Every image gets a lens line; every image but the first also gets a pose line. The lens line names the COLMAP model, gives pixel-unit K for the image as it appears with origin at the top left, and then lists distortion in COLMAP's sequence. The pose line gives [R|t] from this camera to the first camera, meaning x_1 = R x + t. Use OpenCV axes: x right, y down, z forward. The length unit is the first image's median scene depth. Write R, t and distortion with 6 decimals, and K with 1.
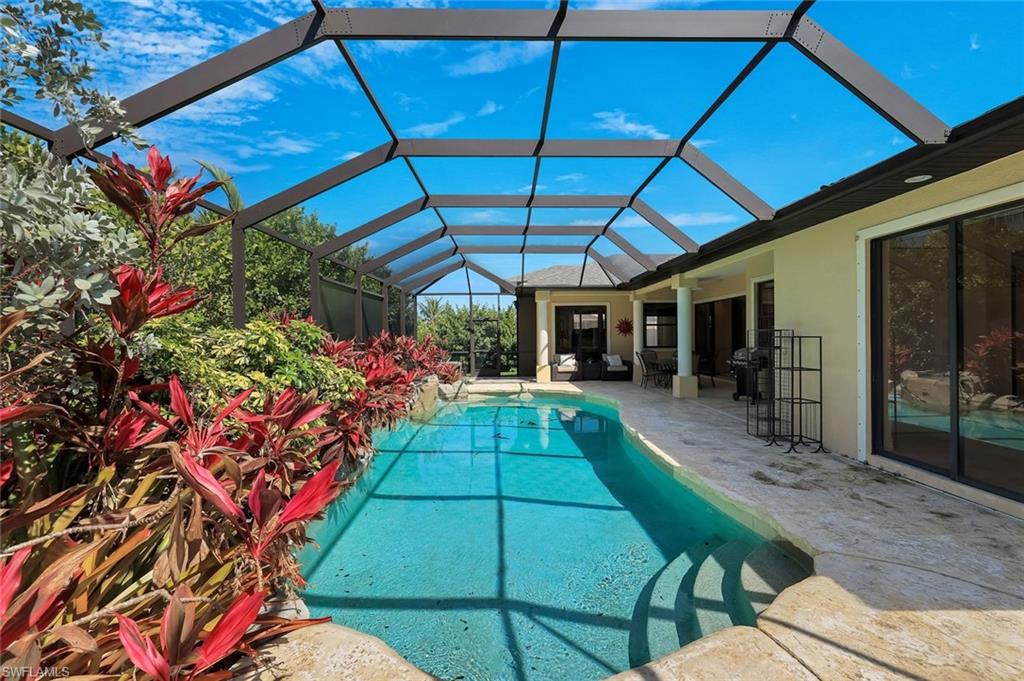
lens RADIAL K [[448.2, 0, 512.2], [0, 448.2, 335.4], [0, 0, 1]] dist [0.001996, -0.000154]
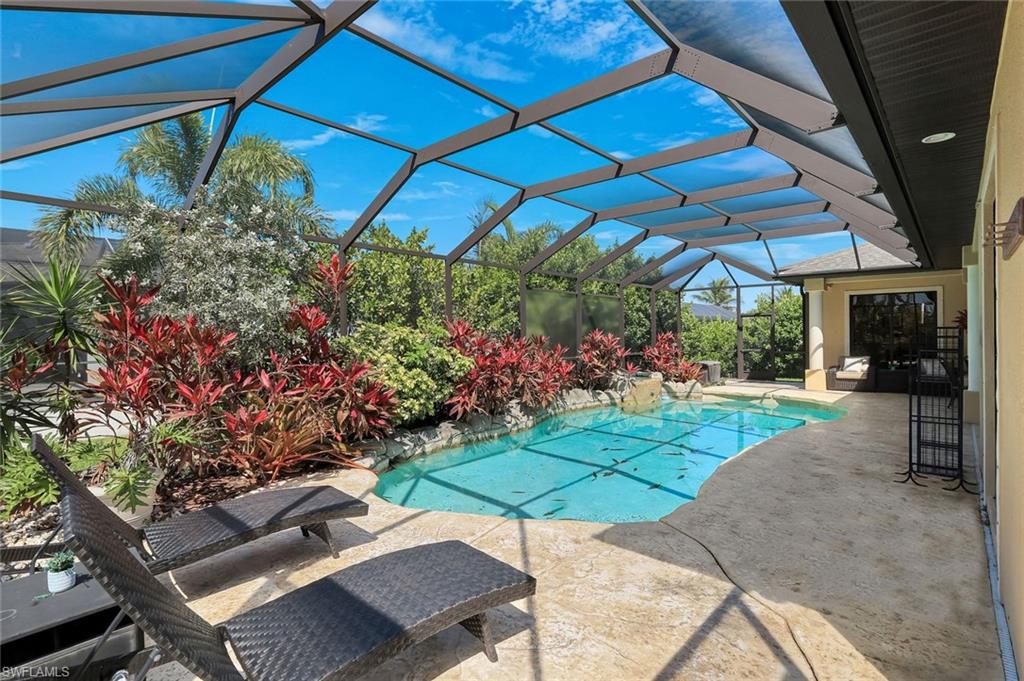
lens RADIAL K [[495.3, 0, 512.0], [0, 495.3, 340.5], [0, 0, 1]] dist [0.000583, 0.000074]
pose [[0.737157, 0.009181, -0.675659, 0.313524], [0.002761, 0.999858, 0.016598, -0.002956], [0.675715, -0.014101, 0.737028, -0.051371]]
